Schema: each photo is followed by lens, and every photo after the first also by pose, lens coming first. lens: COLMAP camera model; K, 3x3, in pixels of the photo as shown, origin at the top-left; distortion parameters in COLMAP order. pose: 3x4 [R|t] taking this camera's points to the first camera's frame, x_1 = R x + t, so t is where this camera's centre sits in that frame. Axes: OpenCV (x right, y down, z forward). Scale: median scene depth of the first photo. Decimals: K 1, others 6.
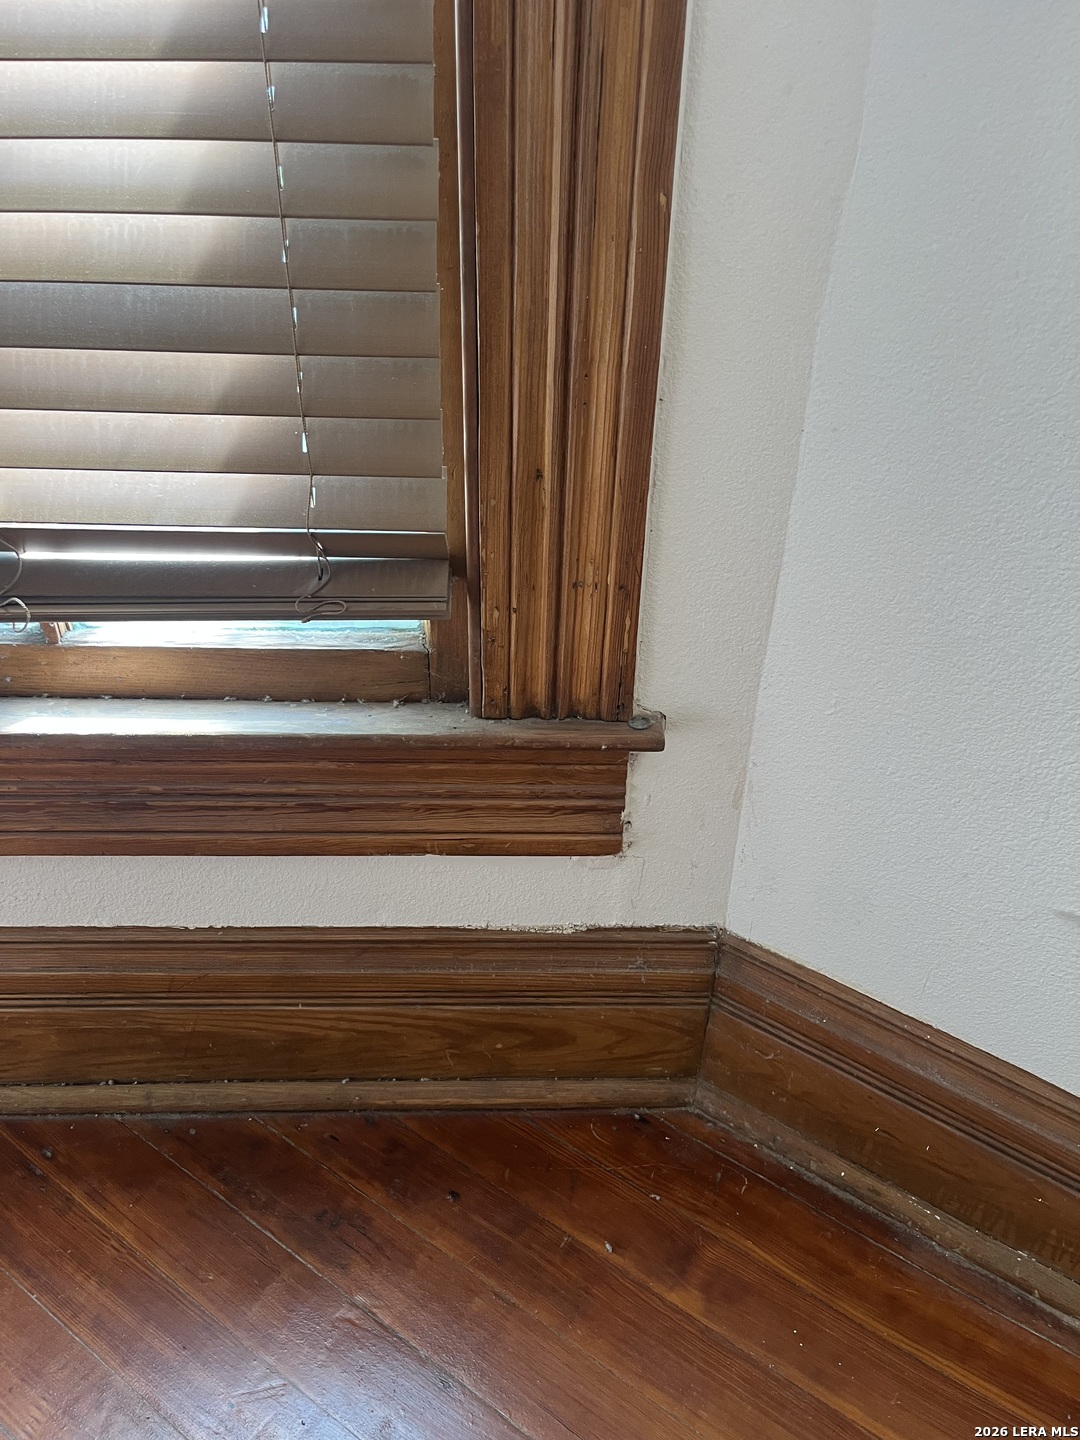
lens RADIAL K [[1074.8, 0, 545.8], [0, 1074.8, 737.2], [0, 0, 1]] dist [0.064684, -0.075719]
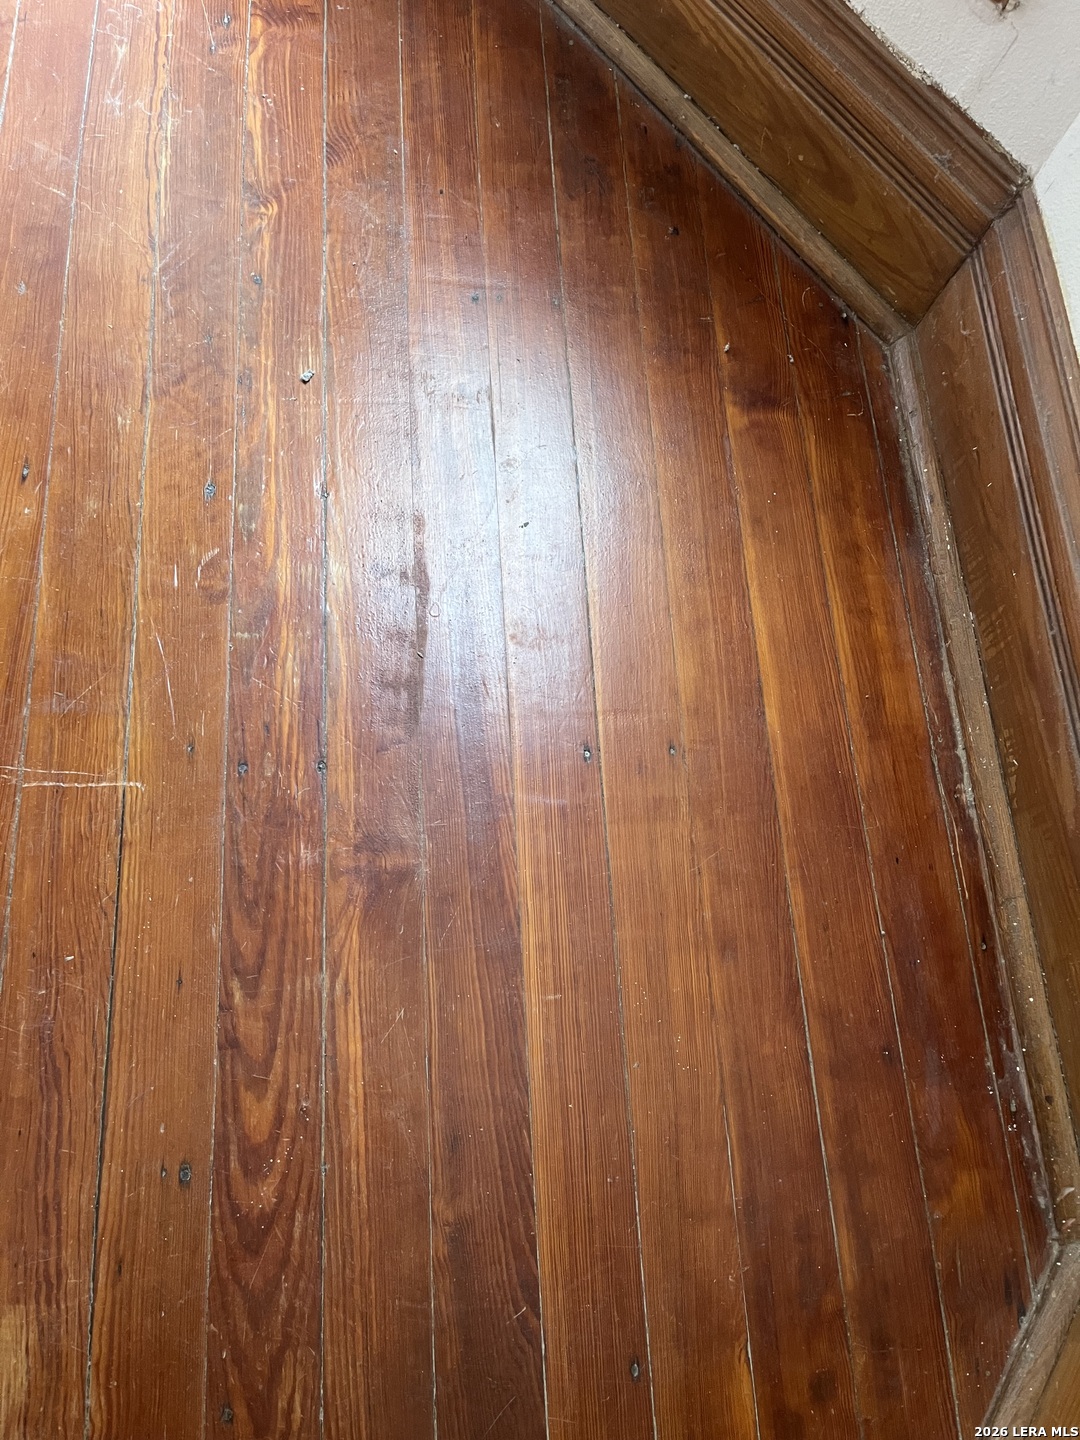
lens RADIAL K [[1073.7, 0, 540.0], [0, 1073.7, 720.0], [0, 0, 1]] dist [0.102570, -0.159150]
pose [[0.616695, 0.766092, -0.181082, 0.427992], [-0.545184, 0.581580, 0.603771, 0.111907], [0.567857, -0.273620, 0.776319, -0.099879]]
